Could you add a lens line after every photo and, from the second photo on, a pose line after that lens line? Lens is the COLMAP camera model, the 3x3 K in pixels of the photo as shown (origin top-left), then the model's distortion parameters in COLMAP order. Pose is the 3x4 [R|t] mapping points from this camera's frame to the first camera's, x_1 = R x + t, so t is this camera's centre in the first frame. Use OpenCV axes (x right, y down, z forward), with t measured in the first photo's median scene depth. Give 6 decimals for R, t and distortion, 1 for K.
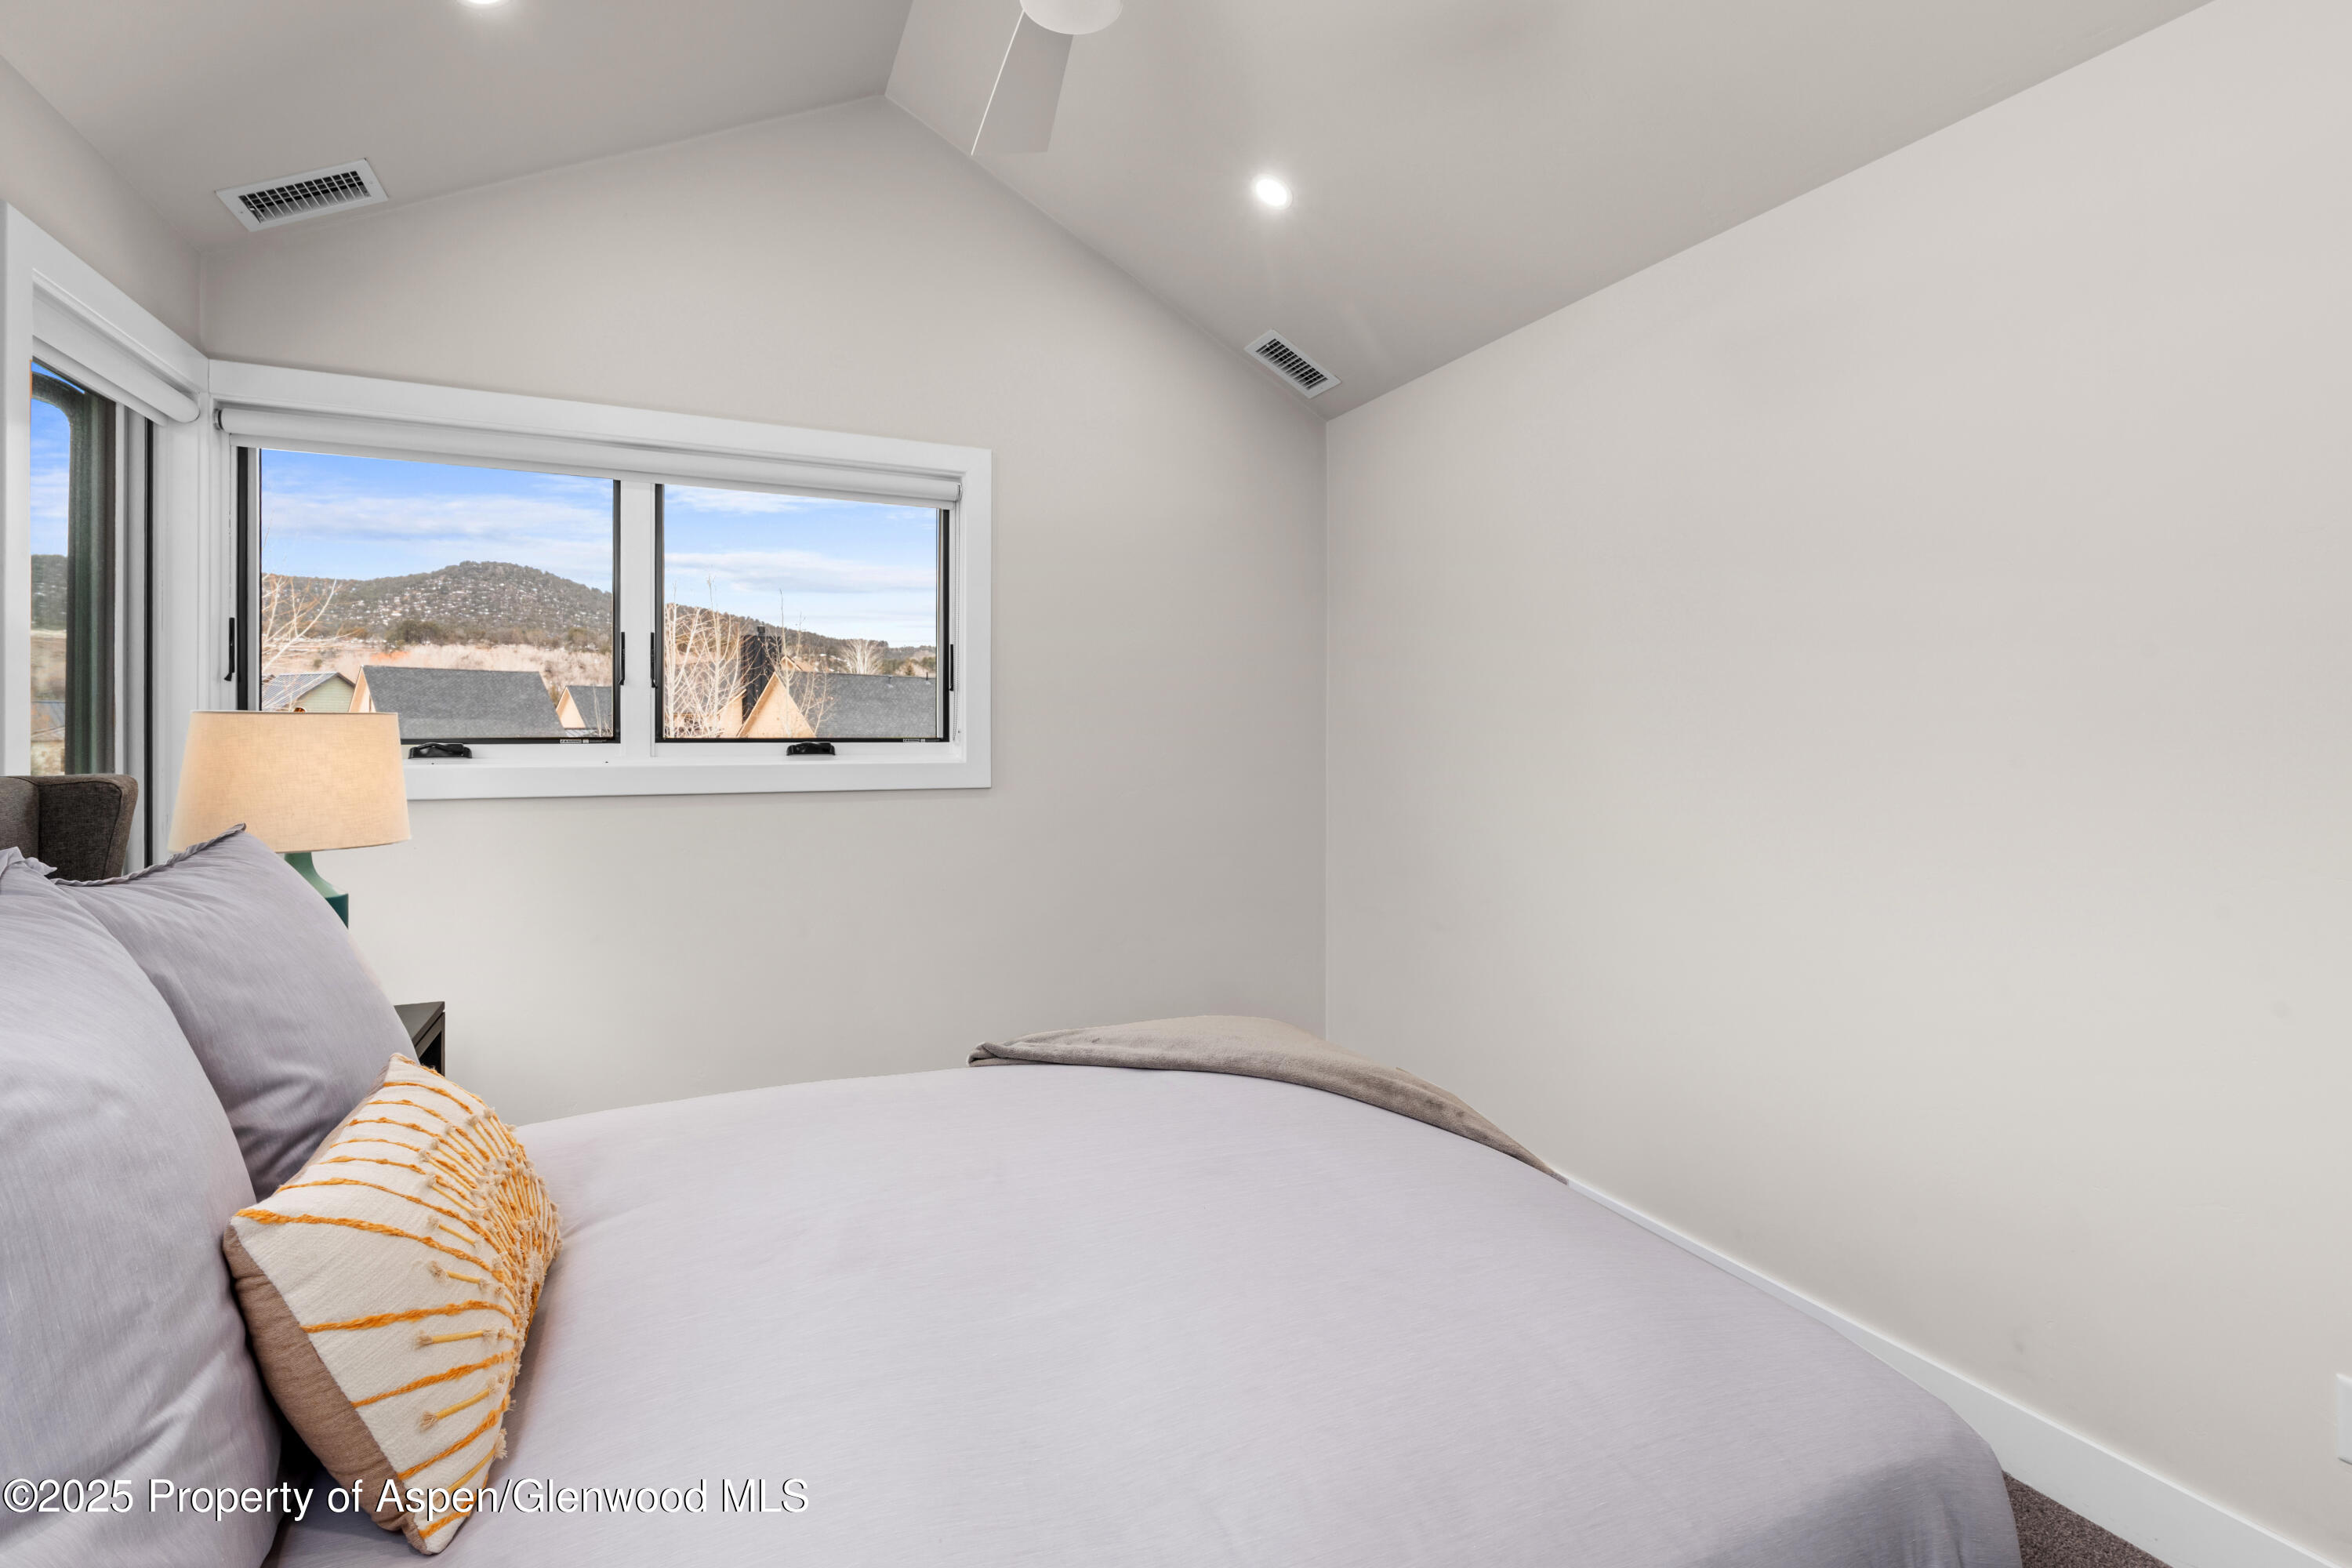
lens RADIAL K [[1054.0, 0, 1177.3], [0, 1054.0, 743.0], [0, 0, 1]] dist [-0.002075, -0.000167]
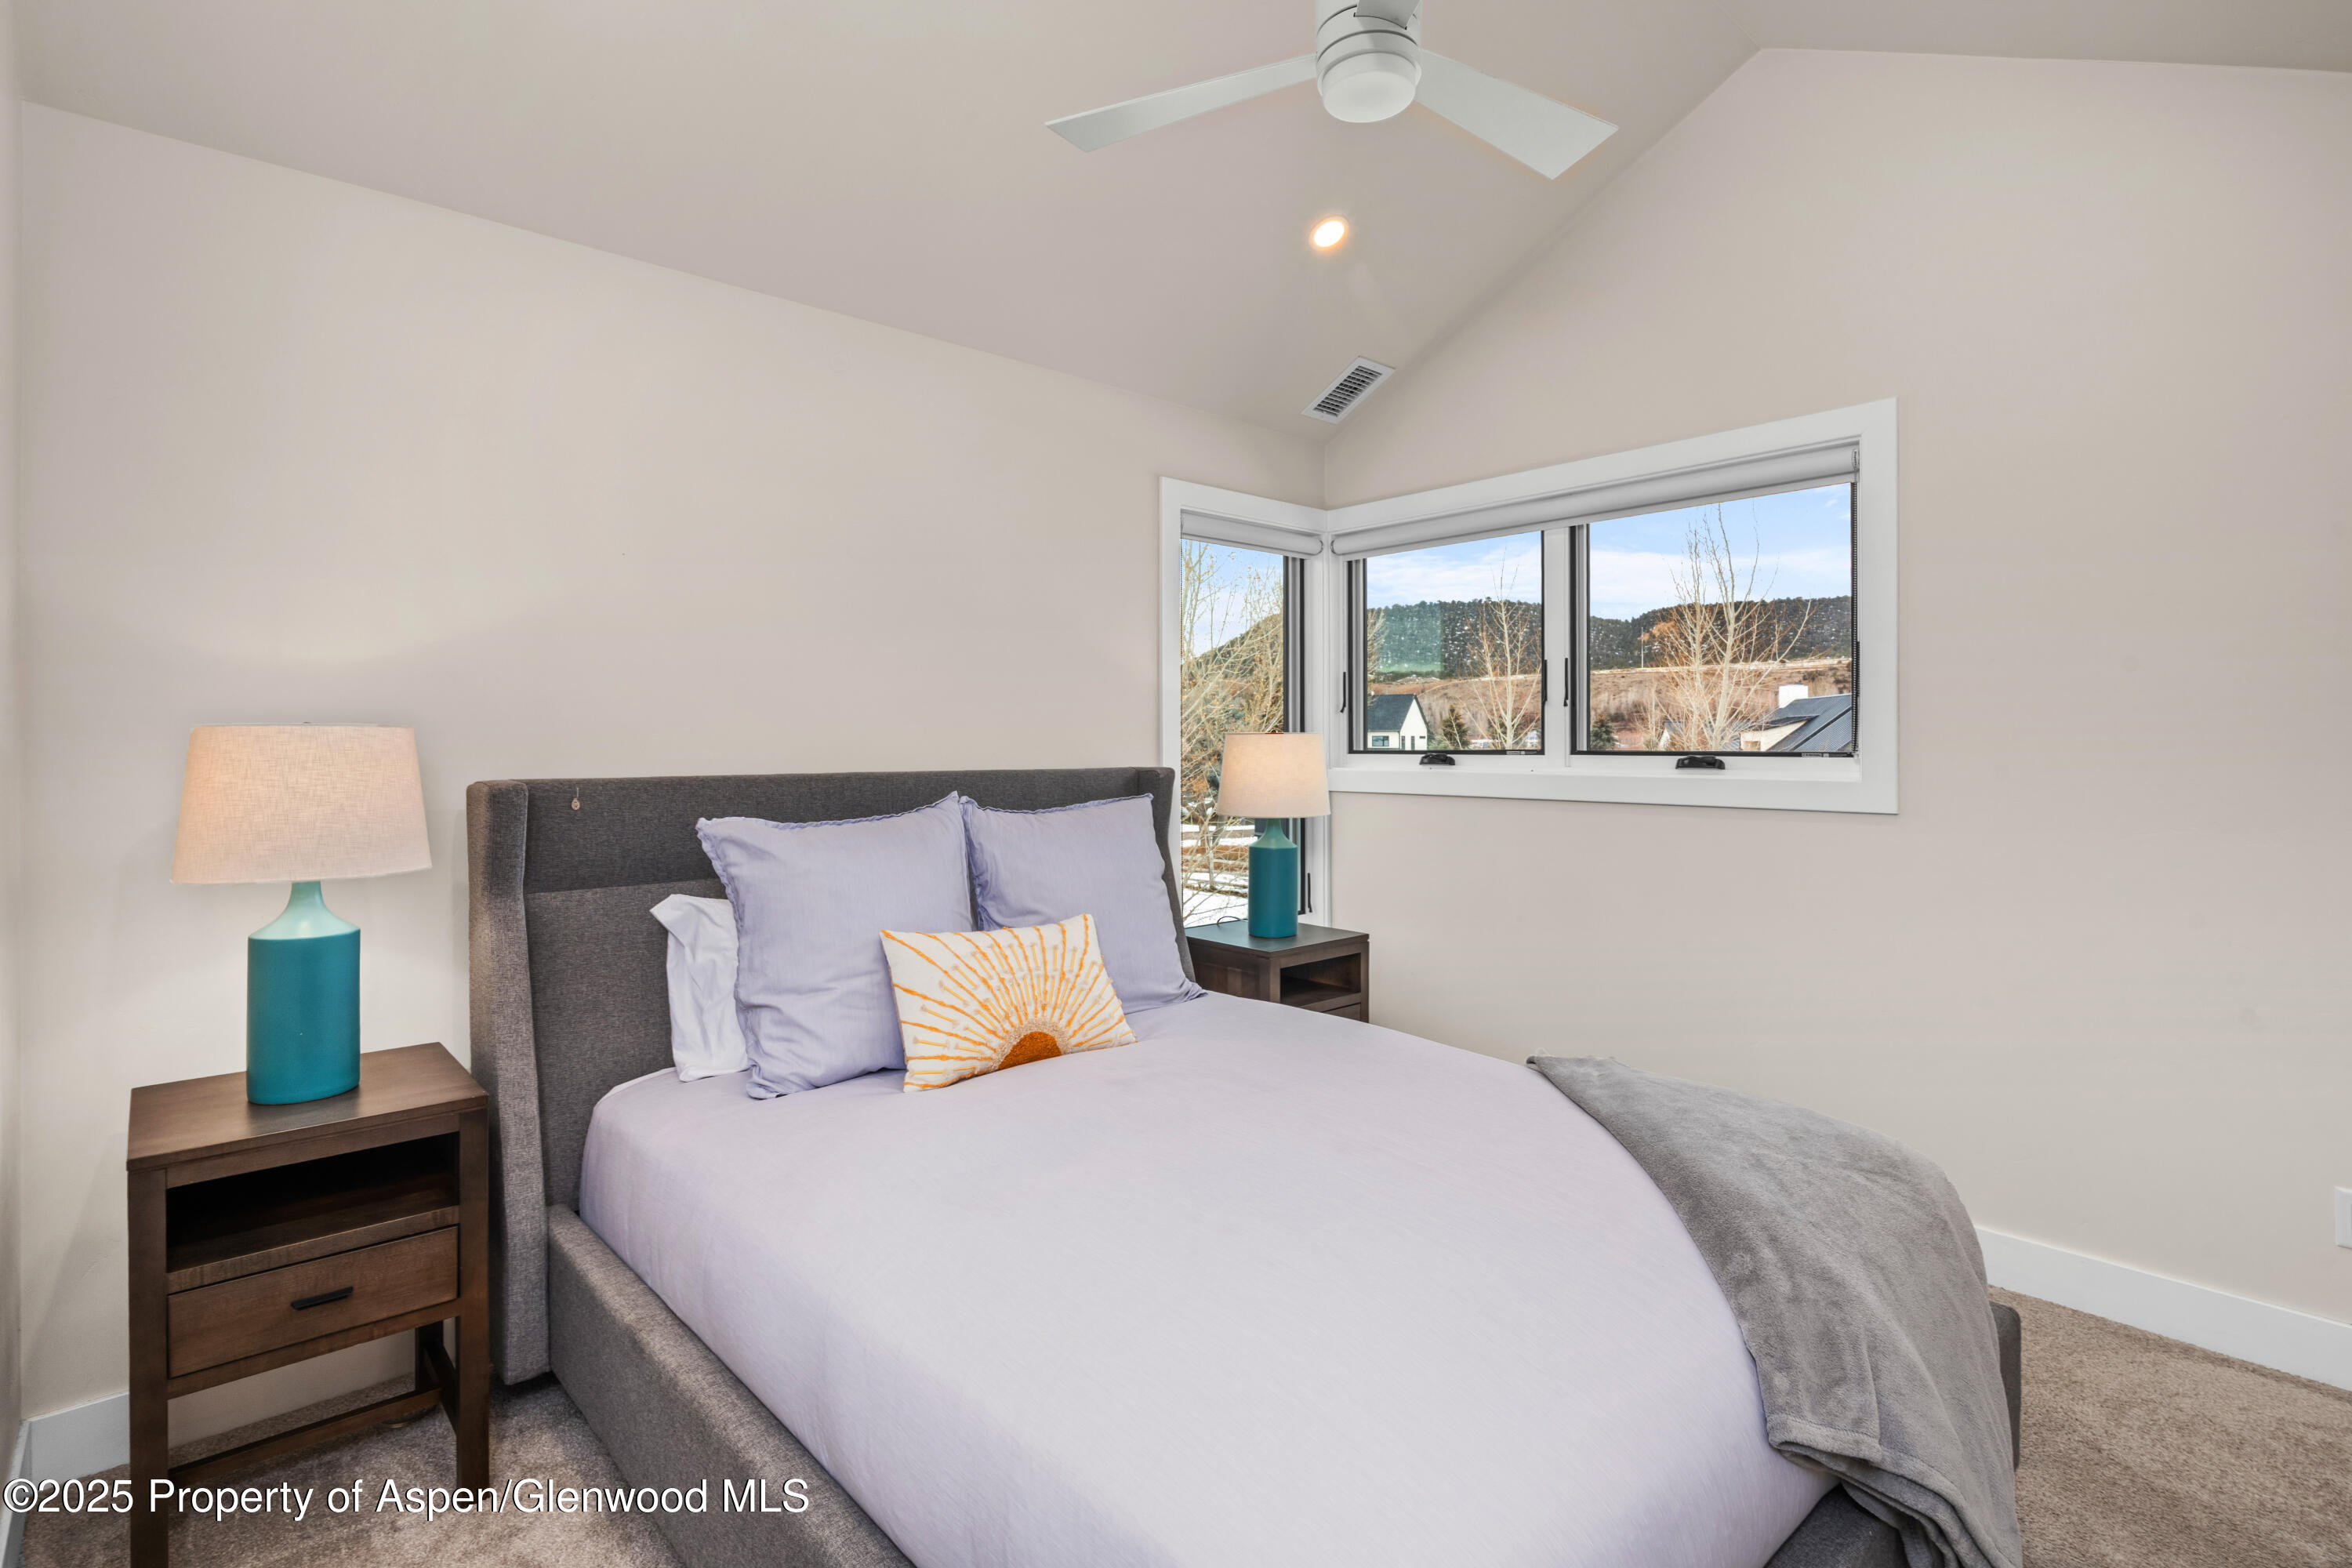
lens RADIAL K [[1138.2, 0, 1179.5], [0, 1138.2, 735.4], [0, 0, 1]] dist [0.032145, 0.000008]
pose [[0.293684, -0.008105, -0.955868, 0.553883], [-0.009611, 0.999888, -0.011431, -0.002971], [0.955854, 0.012544, 0.293573, 0.236081]]
